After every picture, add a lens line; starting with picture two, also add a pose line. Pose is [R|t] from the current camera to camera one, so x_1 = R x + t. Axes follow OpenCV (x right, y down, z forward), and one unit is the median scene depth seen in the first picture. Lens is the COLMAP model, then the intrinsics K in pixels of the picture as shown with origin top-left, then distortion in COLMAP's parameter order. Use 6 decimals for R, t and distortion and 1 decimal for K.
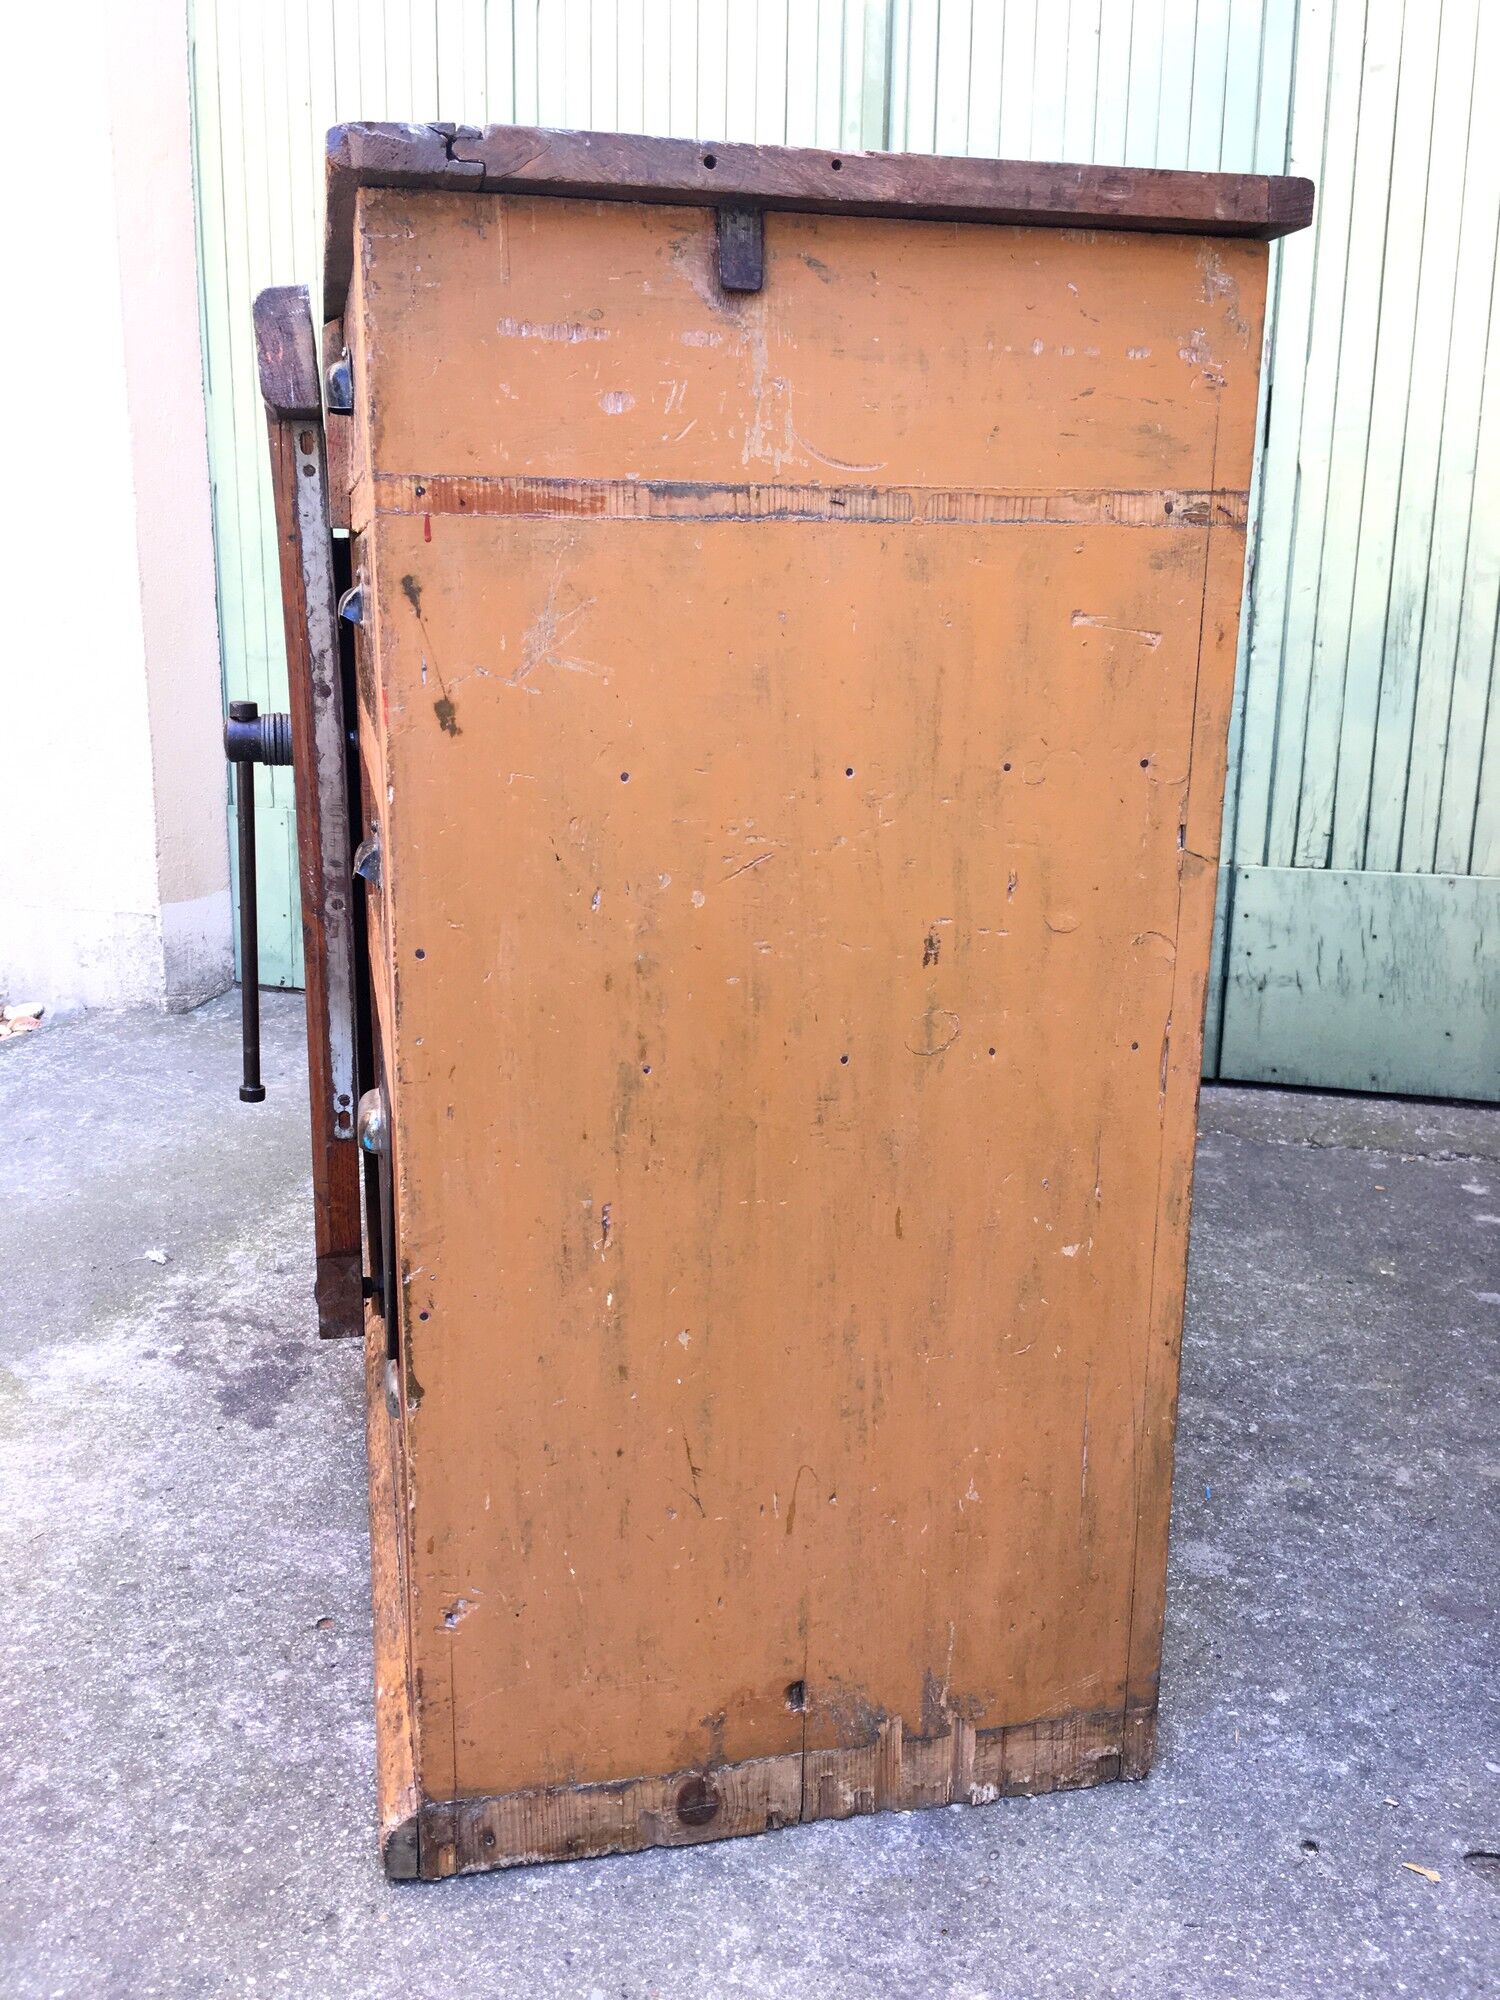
lens RADIAL K [[1747.3, 0, 756.1], [0, 1747.3, 1007.4], [0, 0, 1]] dist [0.082905, -0.131571]
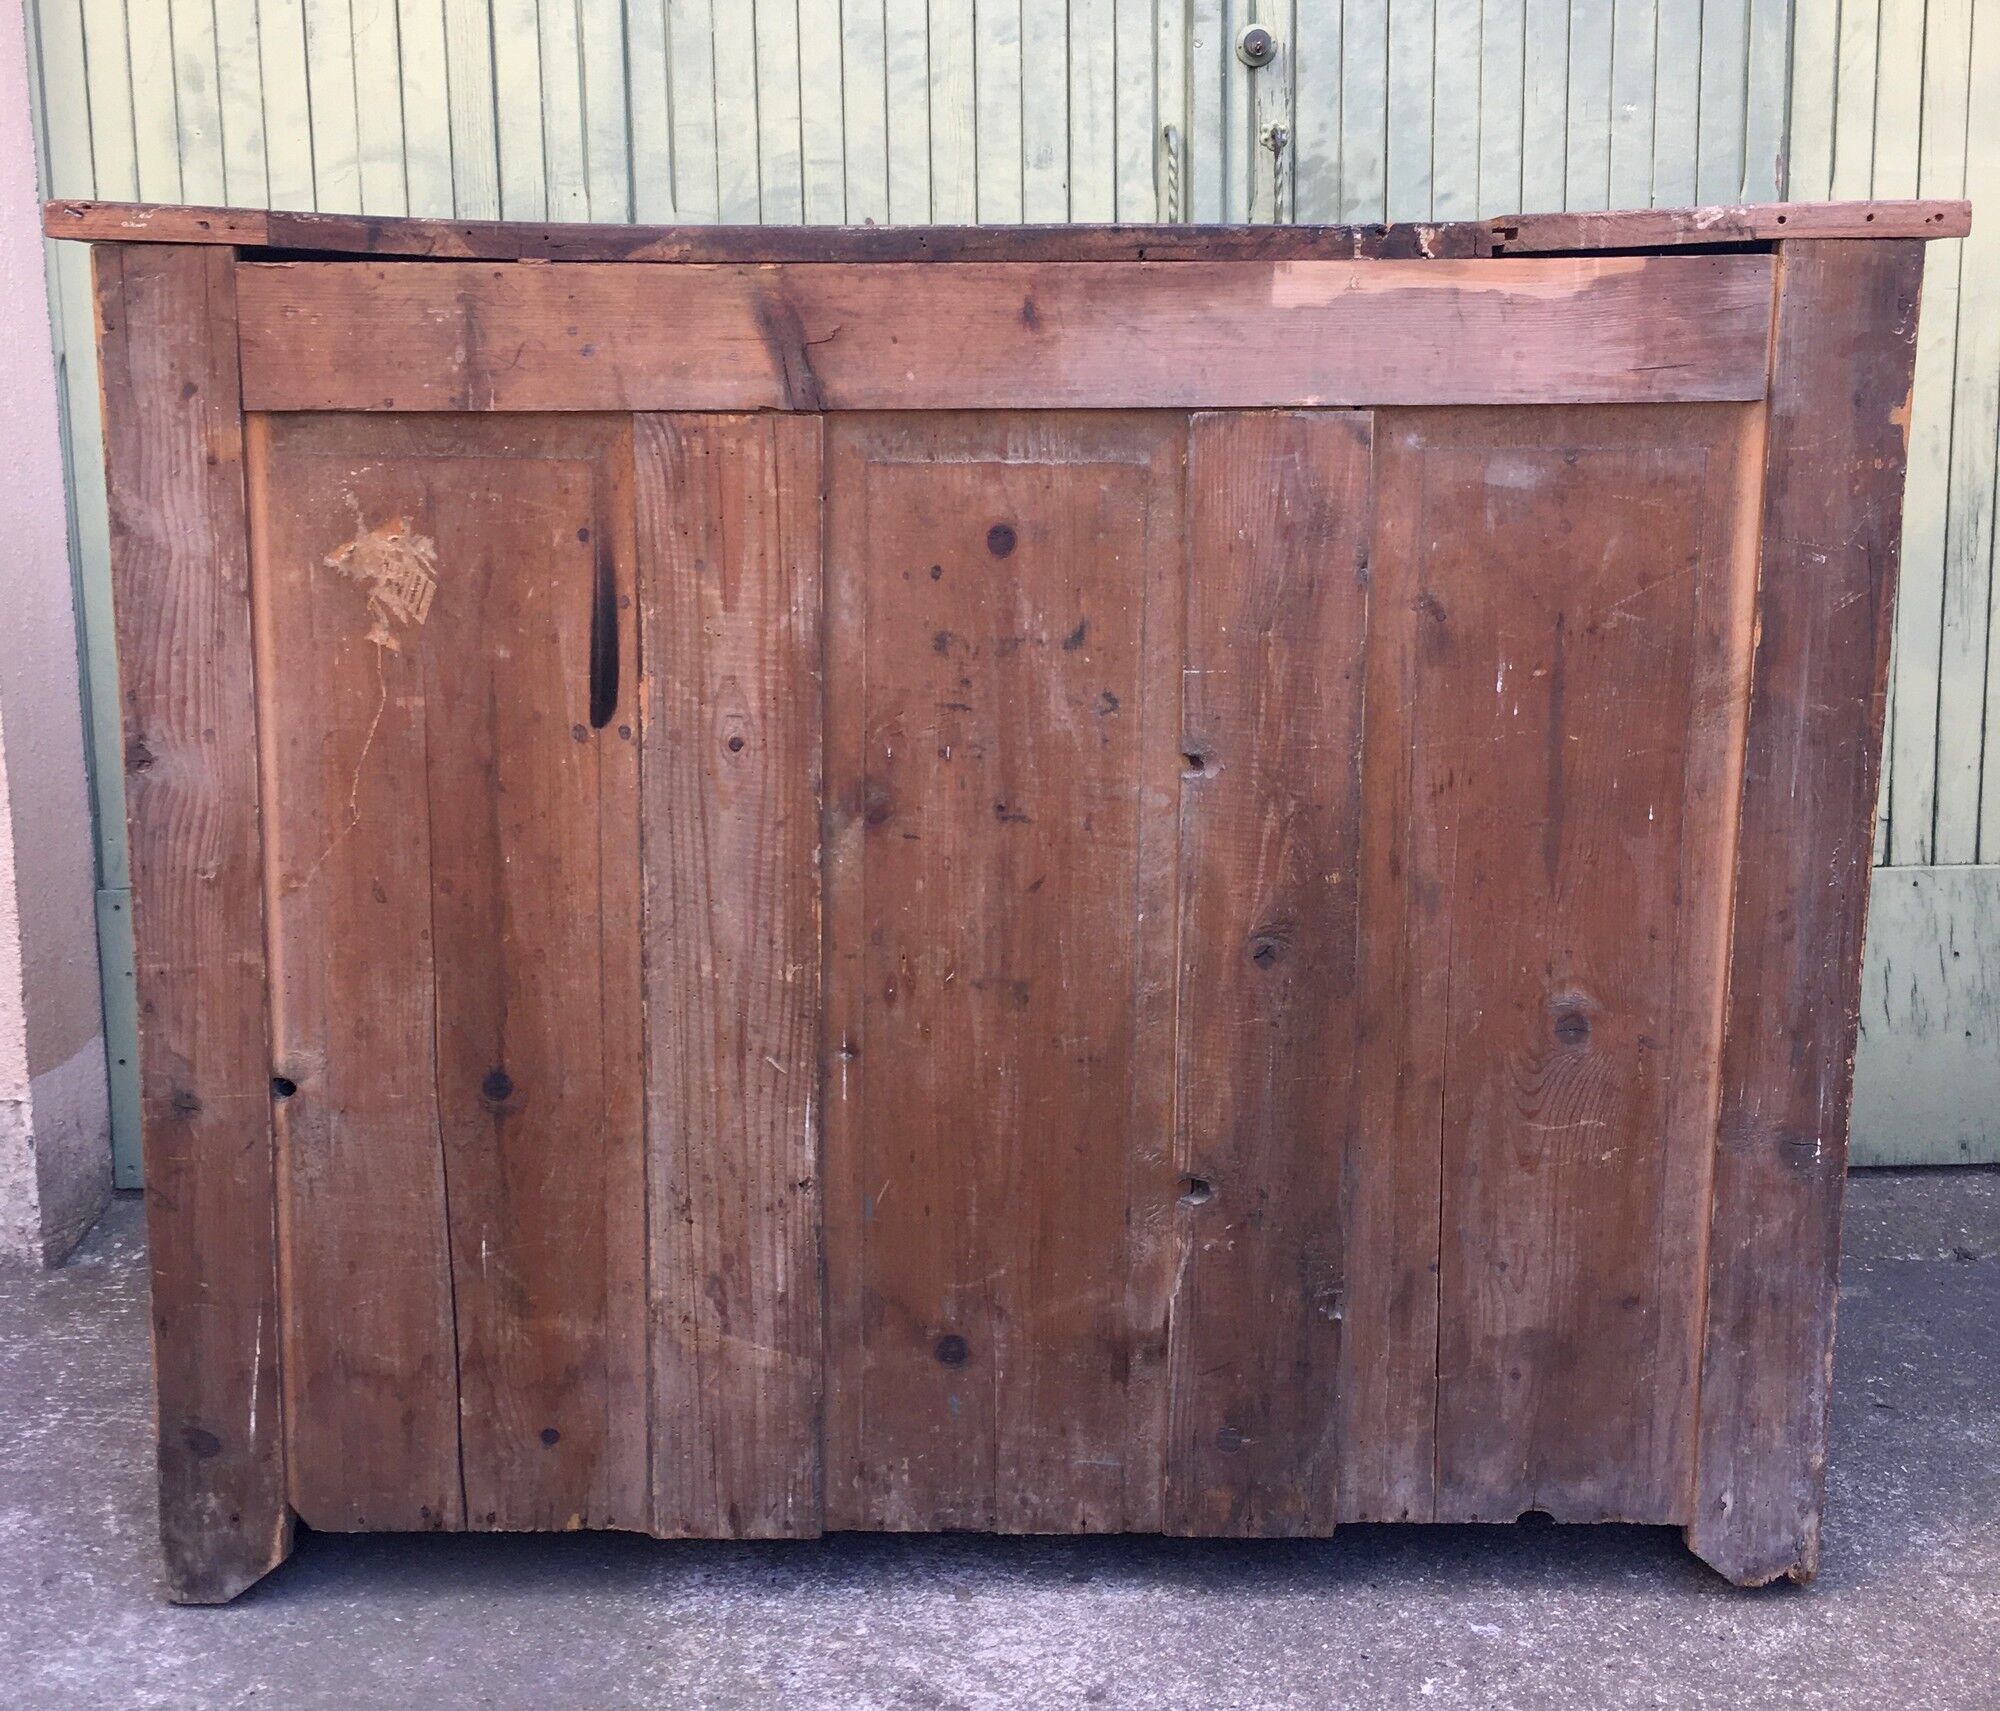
lens RADIAL K [[2359.1, 0, 994.7], [0, 2359.1, 827.0], [0, 0, 1]] dist [0.040809, 0.000000]
pose [[0.941923, -0.079755, 0.326222, -0.341322], [0.100345, 0.993854, -0.046756, -0.086377], [-0.320488, 0.076775, 0.944136, 0.193793]]
